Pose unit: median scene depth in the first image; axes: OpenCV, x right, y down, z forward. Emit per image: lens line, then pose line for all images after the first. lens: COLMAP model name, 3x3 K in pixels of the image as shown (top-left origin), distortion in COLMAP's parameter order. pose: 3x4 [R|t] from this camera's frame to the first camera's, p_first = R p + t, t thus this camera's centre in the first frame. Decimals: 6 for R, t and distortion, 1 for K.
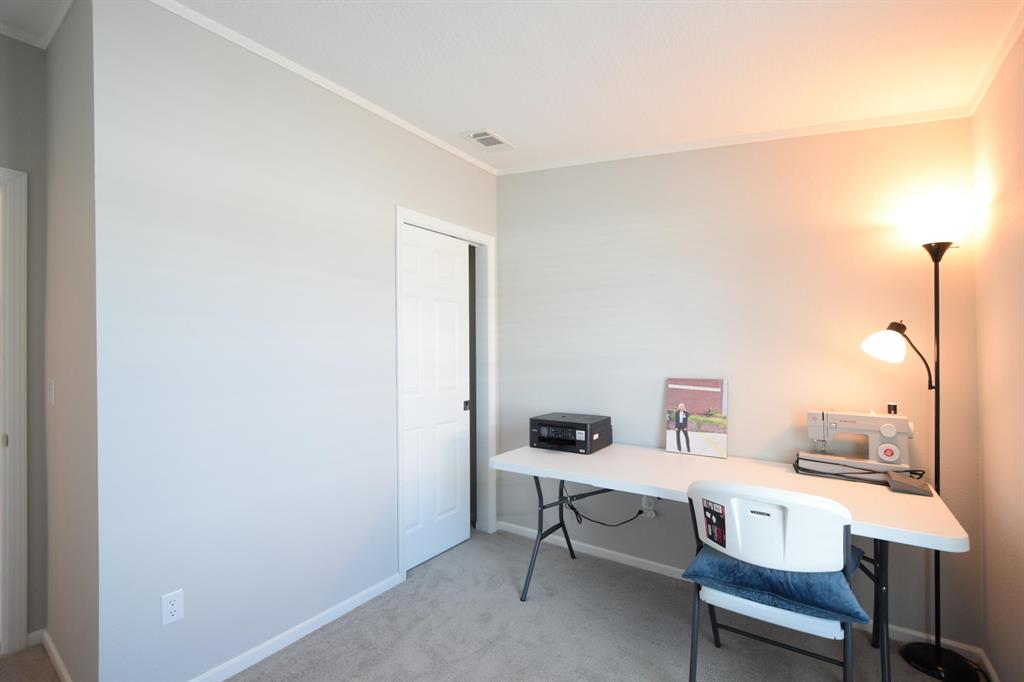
lens RADIAL K [[446.9, 0, 509.4], [0, 446.9, 342.2], [0, 0, 1]] dist [0.007032, -0.006920]
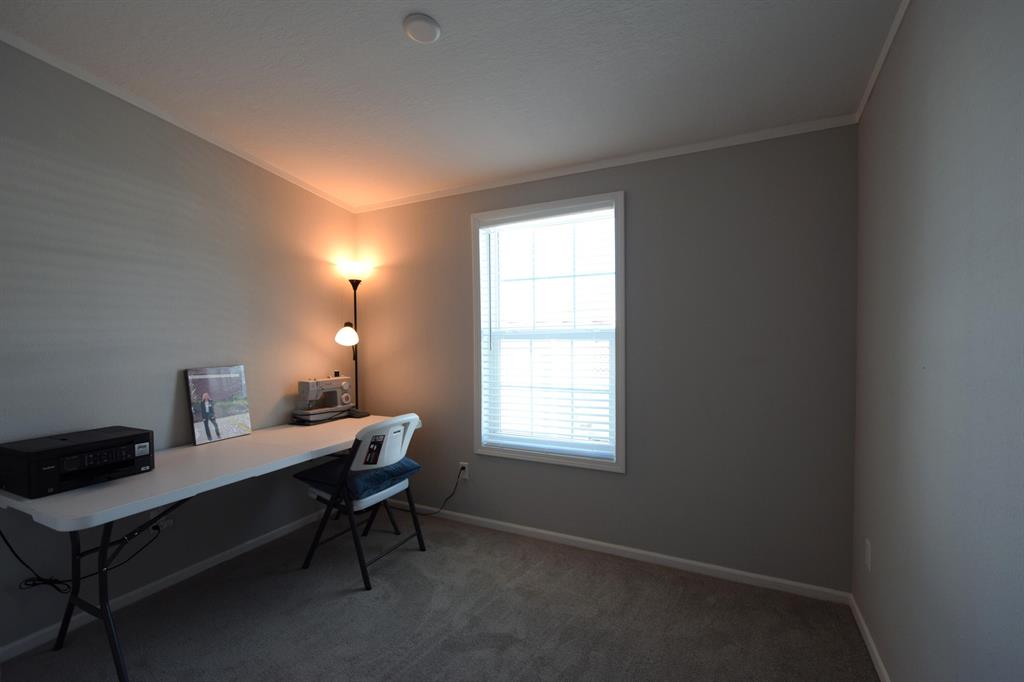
lens RADIAL K [[446.9, 0, 509.9], [0, 446.9, 342.7], [0, 0, 1]] dist [0.007032, -0.006920]
pose [[-0.152369, -0.008439, 0.988288, -0.834069], [-0.007804, 0.999943, 0.007335, 0.014575], [-0.988293, -0.006595, -0.152426, 0.575299]]
